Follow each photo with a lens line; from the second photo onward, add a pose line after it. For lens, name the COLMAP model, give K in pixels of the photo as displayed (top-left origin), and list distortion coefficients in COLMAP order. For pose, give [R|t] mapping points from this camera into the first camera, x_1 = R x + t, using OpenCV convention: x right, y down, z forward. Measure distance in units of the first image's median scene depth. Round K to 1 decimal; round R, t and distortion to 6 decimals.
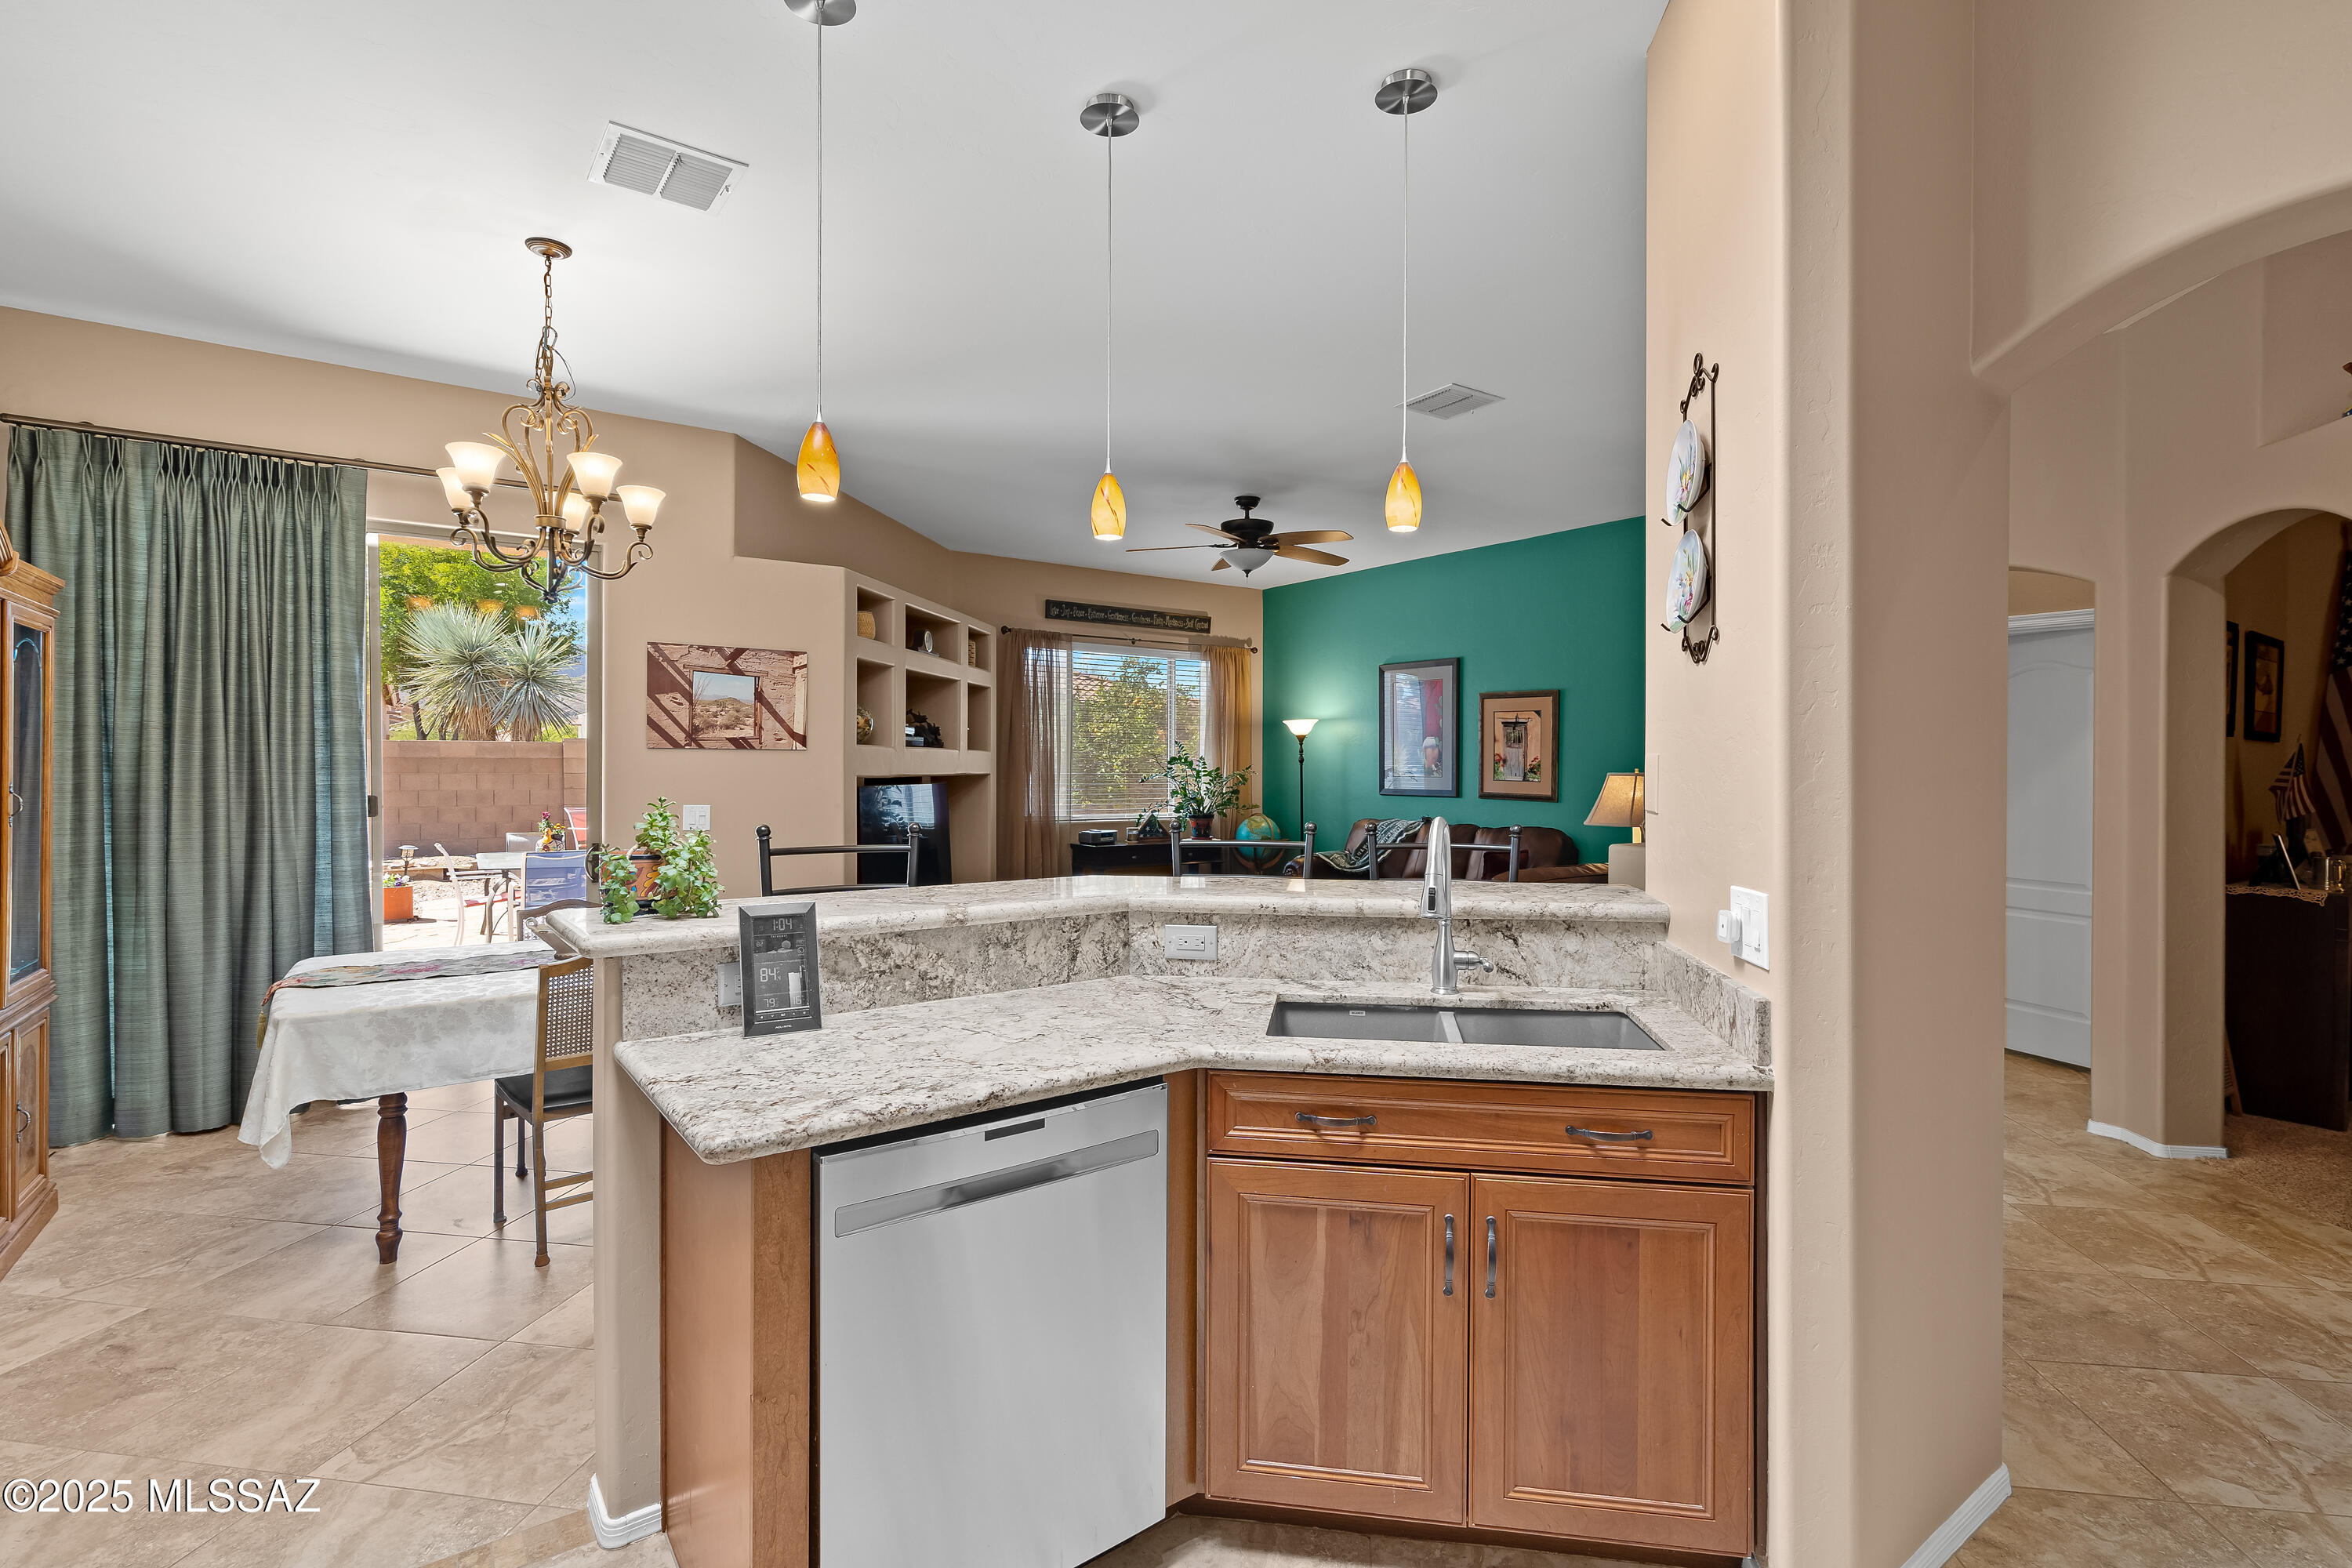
lens RADIAL K [[1084.1, 0, 1168.2], [0, 1084.1, 773.2], [0, 0, 1]] dist [-0.005680, 0.002748]
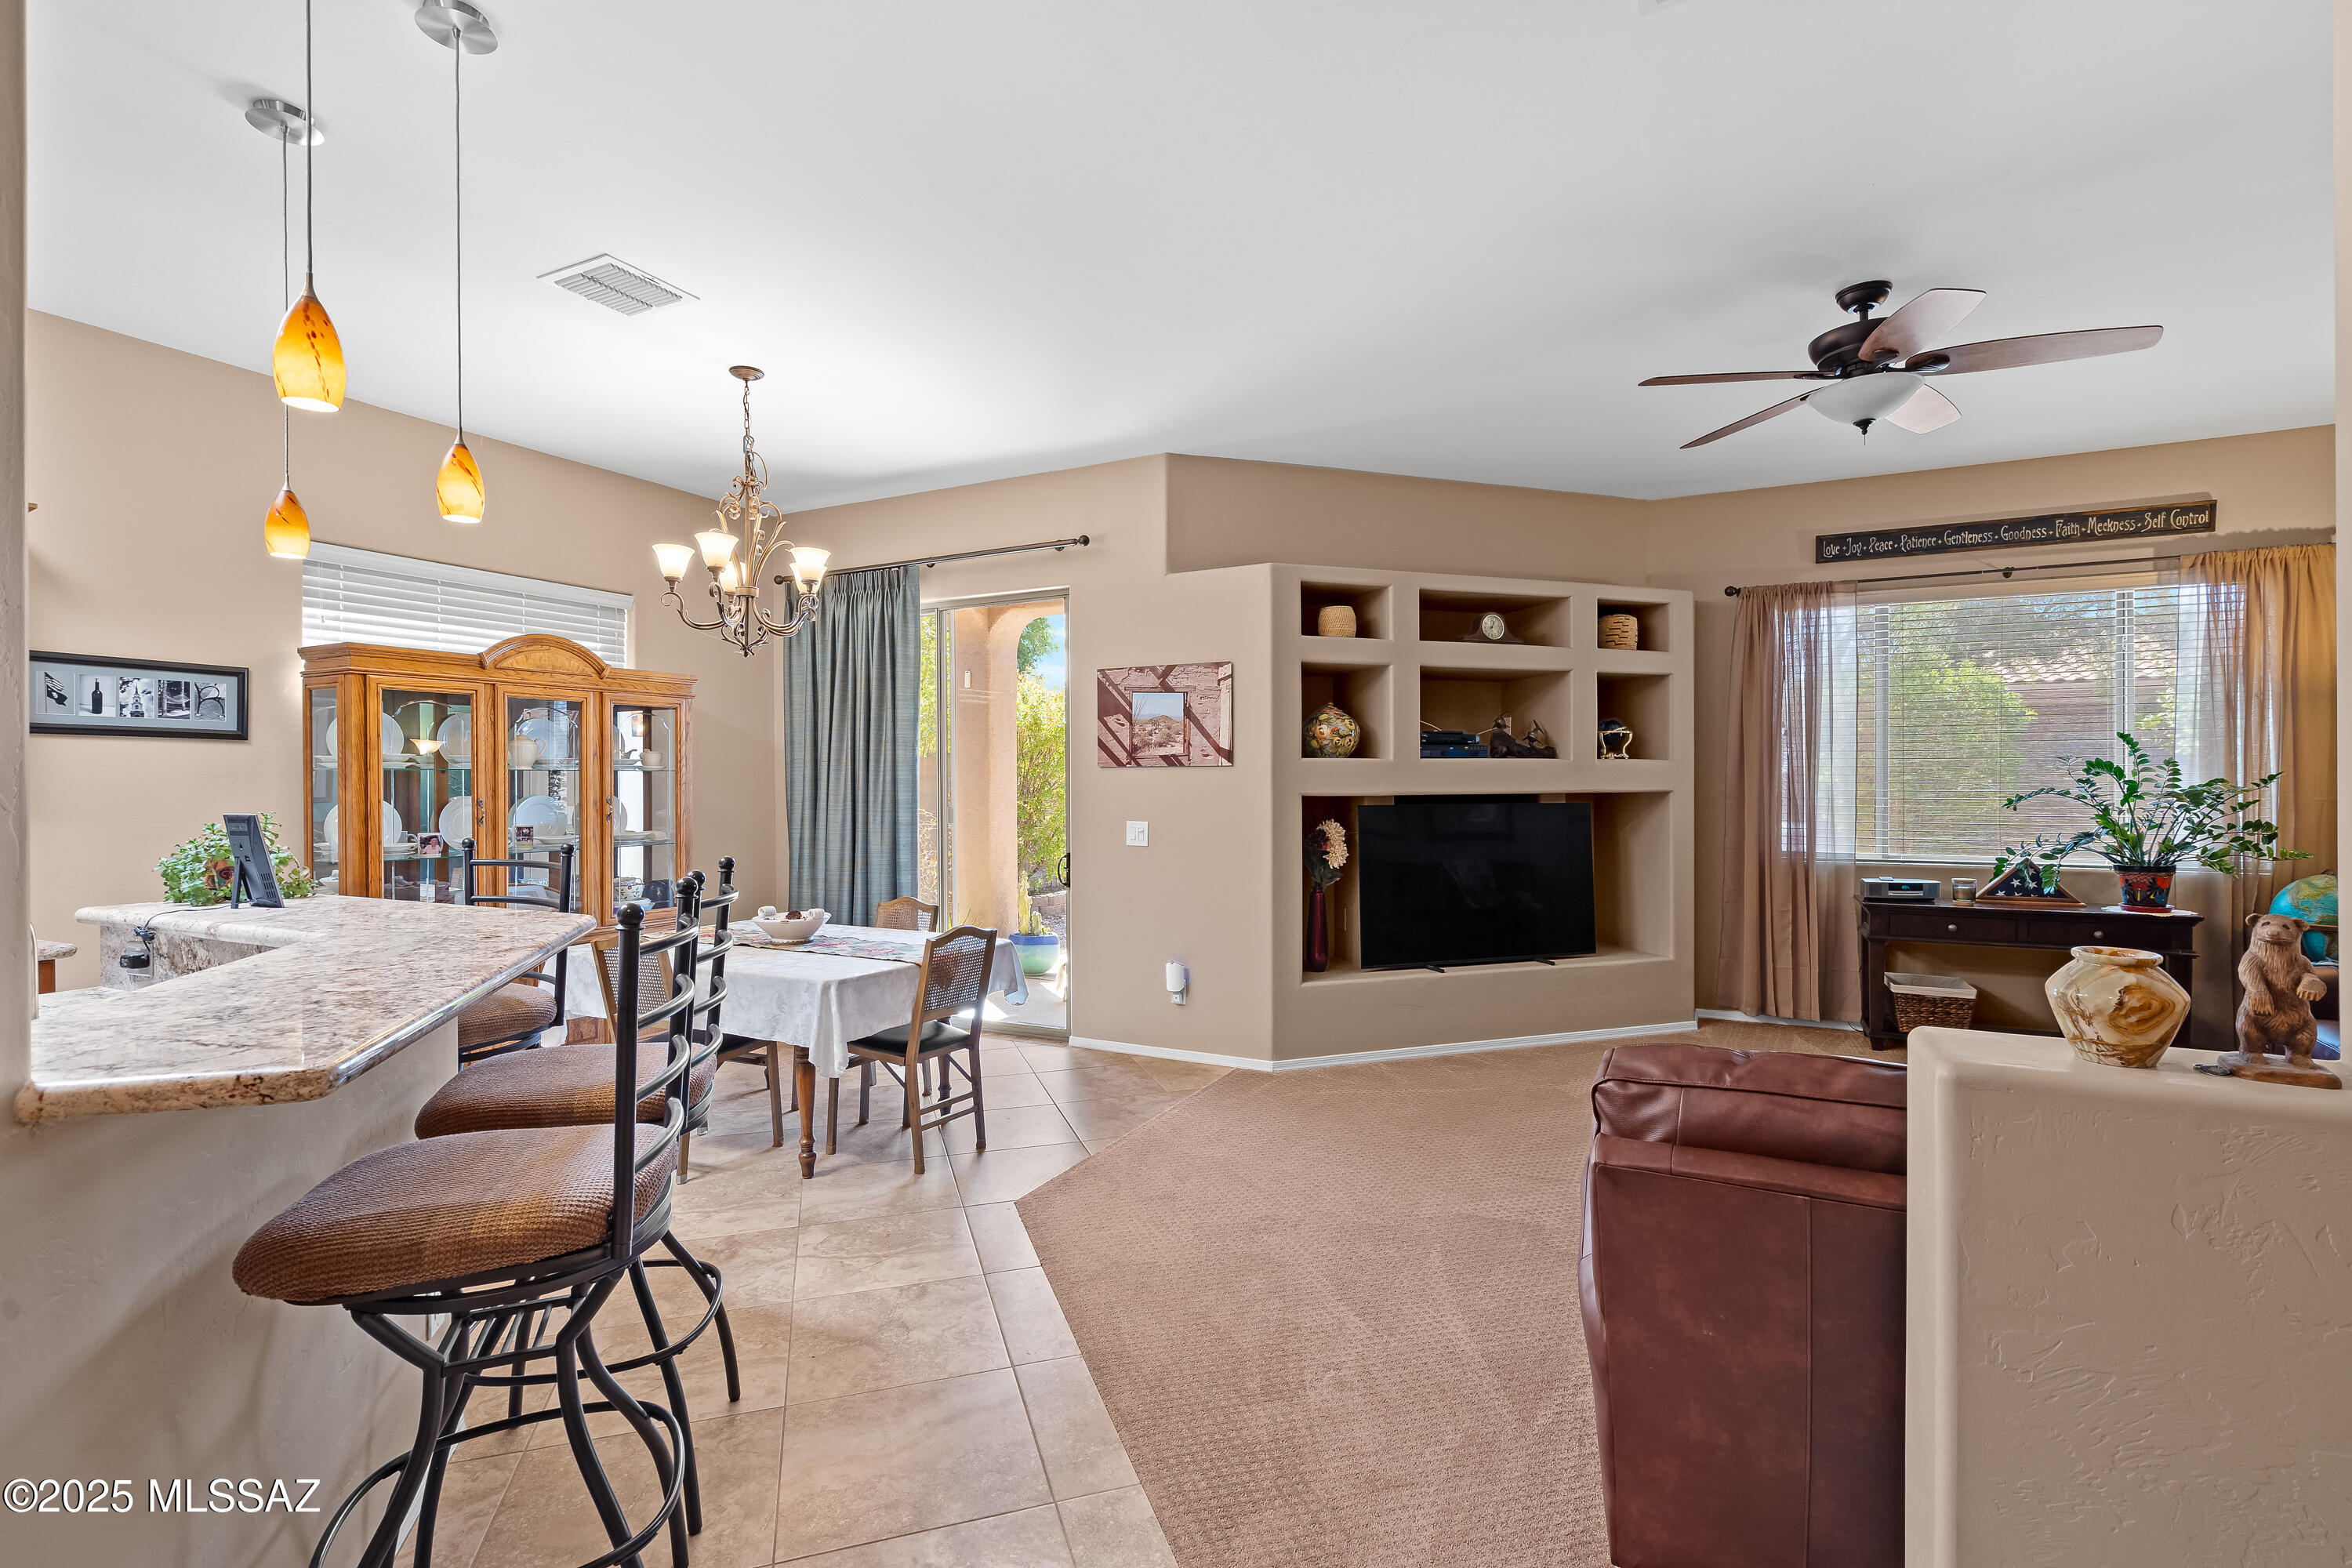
lens RADIAL K [[1084.1, 0, 1187.8], [0, 1084.1, 782.8], [0, 0, 1]] dist [-0.005680, 0.002748]
pose [[0.480035, -0.009041, -0.877203, 0.346492], [0.001567, 0.999954, -0.009449, 0.001377], [0.877248, 0.003162, 0.480027, 0.384352]]
